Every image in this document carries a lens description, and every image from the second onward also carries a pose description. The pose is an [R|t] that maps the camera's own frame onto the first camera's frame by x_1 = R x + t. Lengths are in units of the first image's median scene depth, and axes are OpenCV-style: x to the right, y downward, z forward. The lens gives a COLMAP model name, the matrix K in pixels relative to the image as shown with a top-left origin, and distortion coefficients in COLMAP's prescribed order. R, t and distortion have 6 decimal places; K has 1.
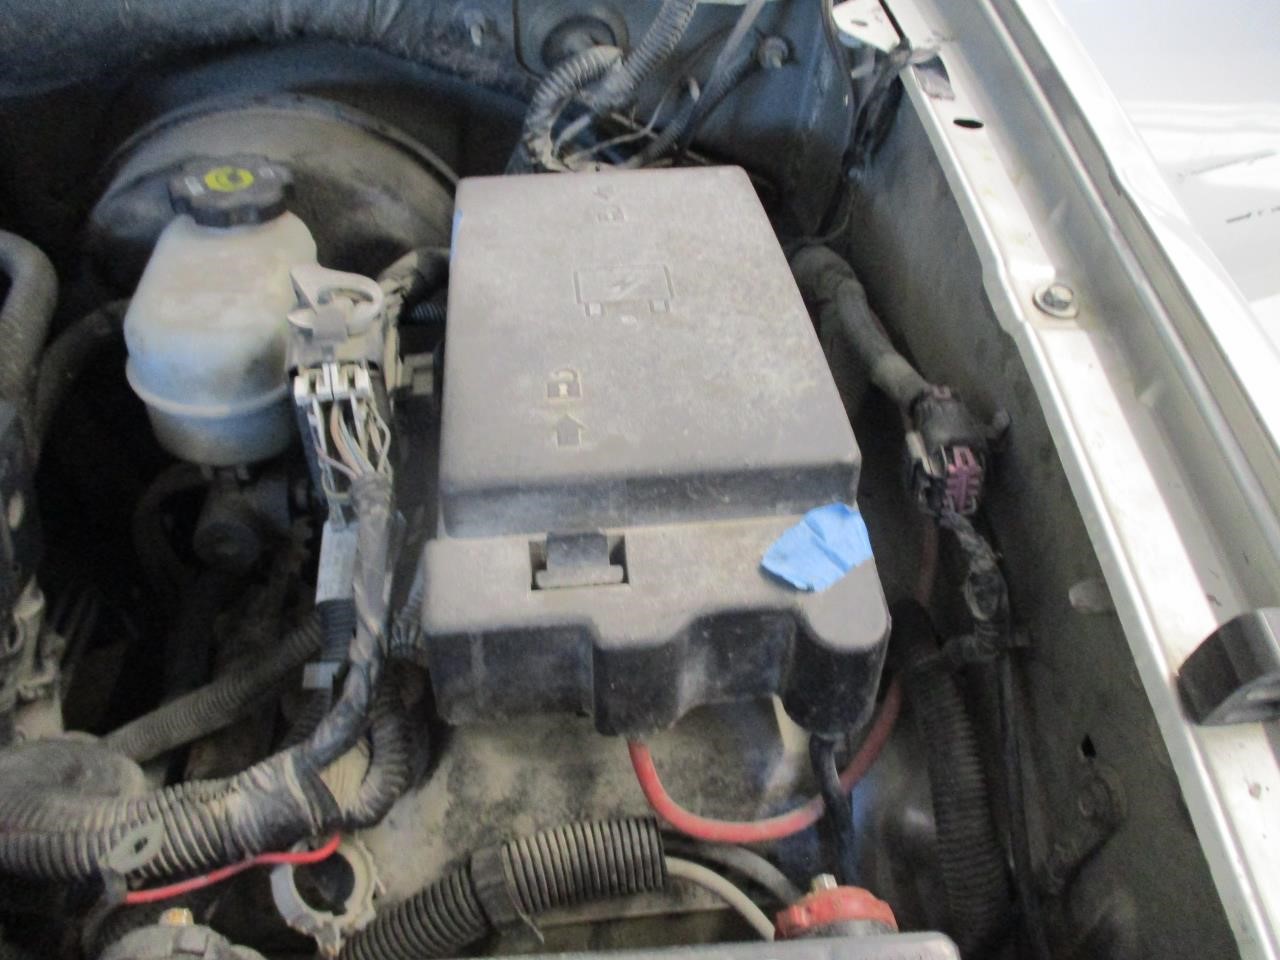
lens RADIAL K [[1089.3, 0, 671.6], [0, 1089.3, 474.8], [0, 0, 1]] dist [-0.032916, 0.012758]
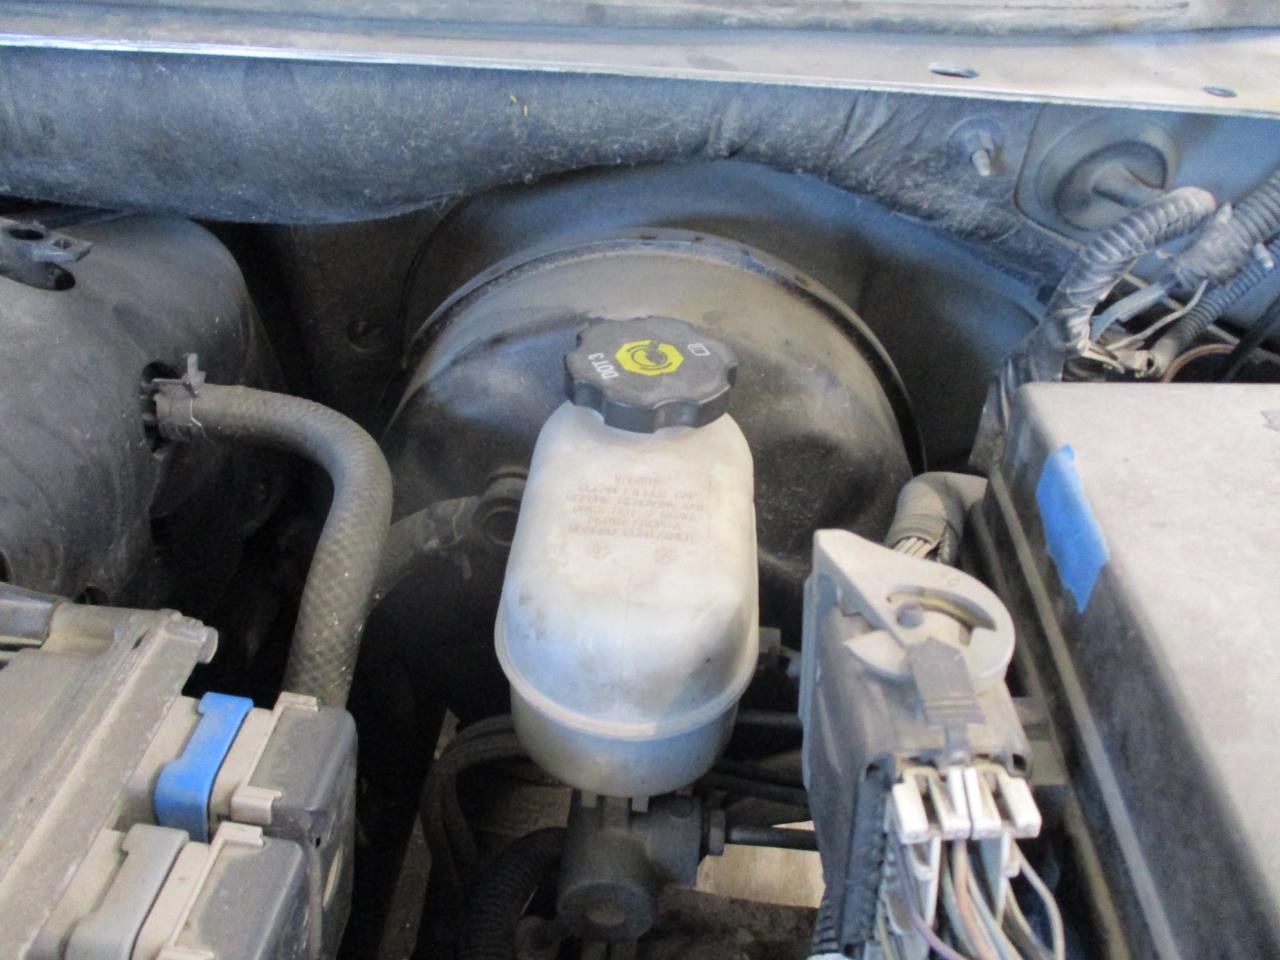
lens RADIAL K [[1089.3, 0, 644.5], [0, 1089.3, 476.8], [0, 0, 1]] dist [-0.032916, 0.012758]
pose [[0.983341, 0.069788, -0.167838, -0.277284], [-0.085788, 0.992236, -0.090046, -0.129484], [0.160250, 0.102944, 0.981694, 0.313392]]
